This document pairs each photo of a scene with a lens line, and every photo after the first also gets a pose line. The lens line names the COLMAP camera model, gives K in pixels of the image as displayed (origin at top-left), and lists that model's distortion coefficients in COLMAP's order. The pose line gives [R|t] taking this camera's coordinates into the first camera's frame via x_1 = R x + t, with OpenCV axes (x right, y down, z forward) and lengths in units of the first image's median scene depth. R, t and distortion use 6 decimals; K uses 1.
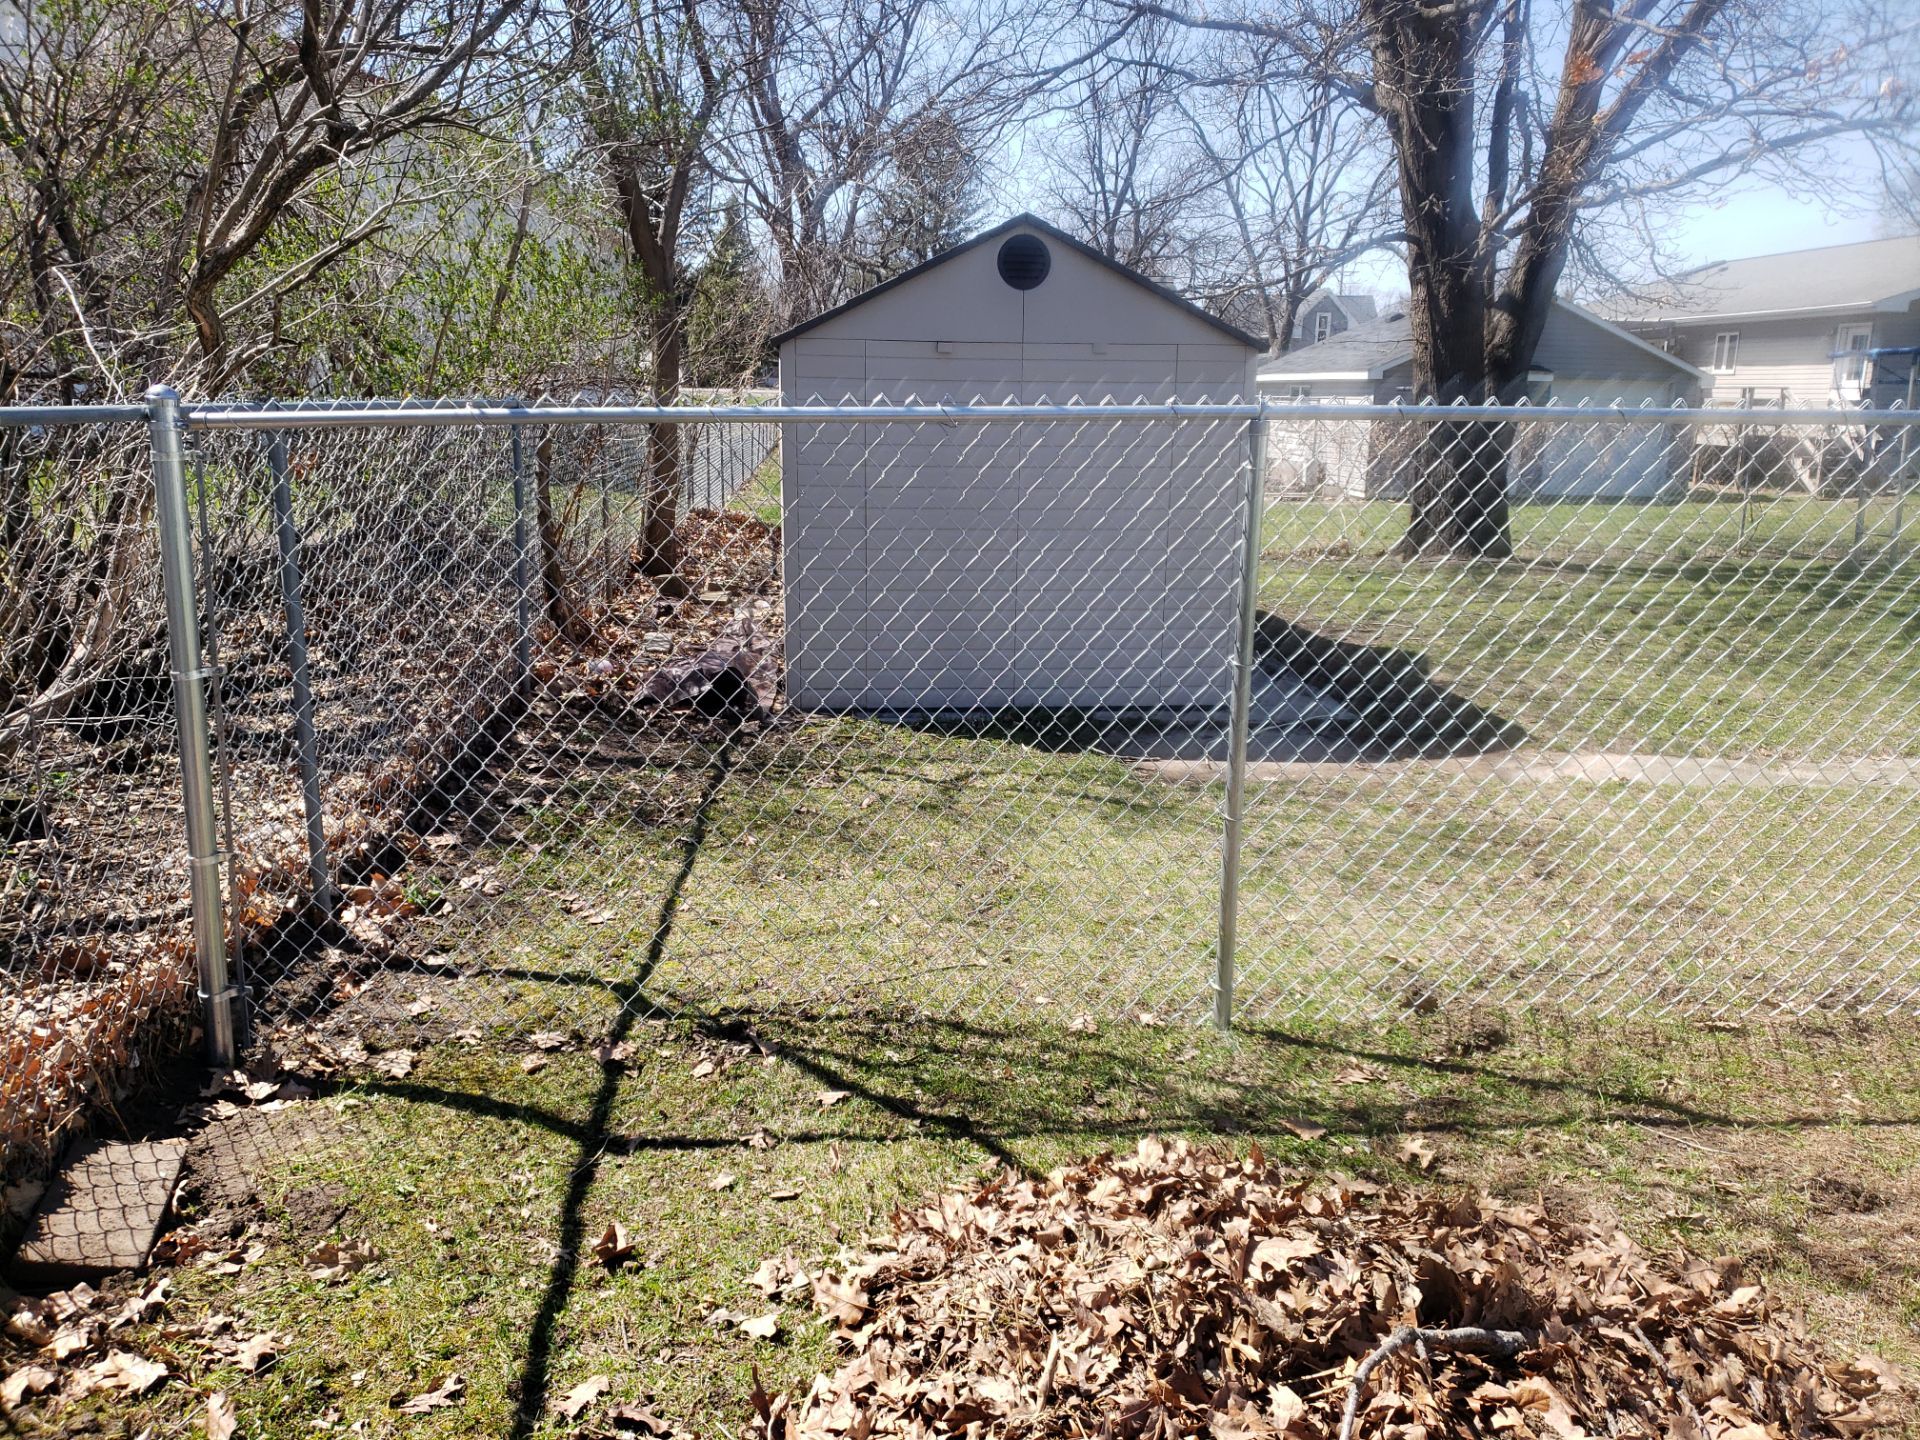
lens RADIAL K [[1500.4, 0, 960.6], [0, 1500.4, 734.3], [0, 0, 1]] dist [0.037397, -0.021615]
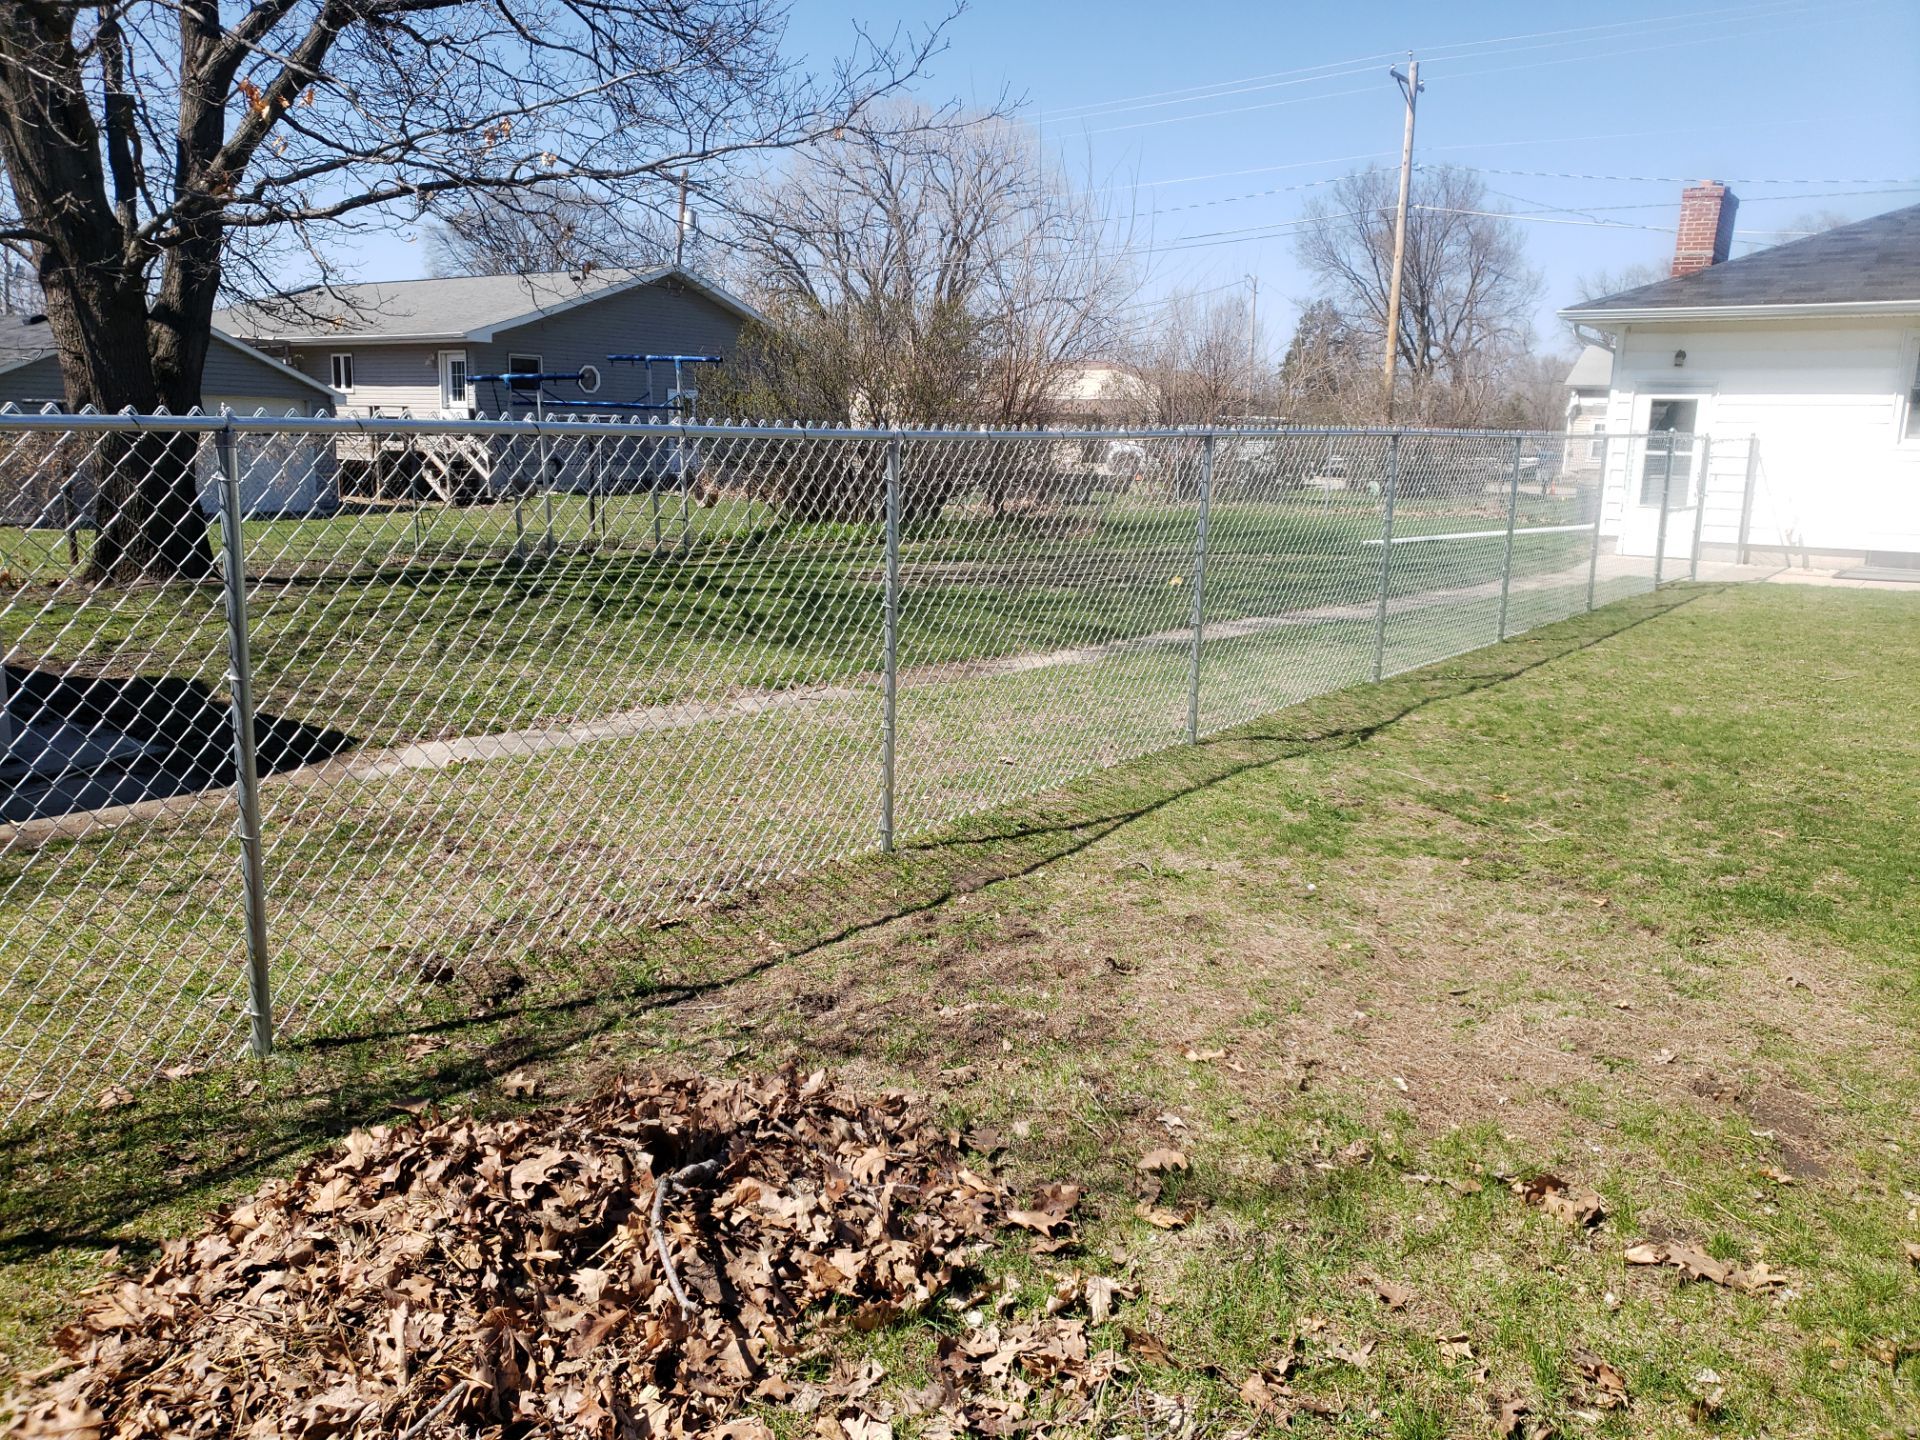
lens RADIAL K [[1500.4, 0, 976.5], [0, 1500.4, 716.2], [0, 0, 1]] dist [0.037397, -0.021615]
pose [[0.644232, -0.144889, 0.750981, -0.323161], [0.161252, 0.985552, 0.051815, 0.005062], [-0.747638, 0.087717, 0.658288, -0.012687]]
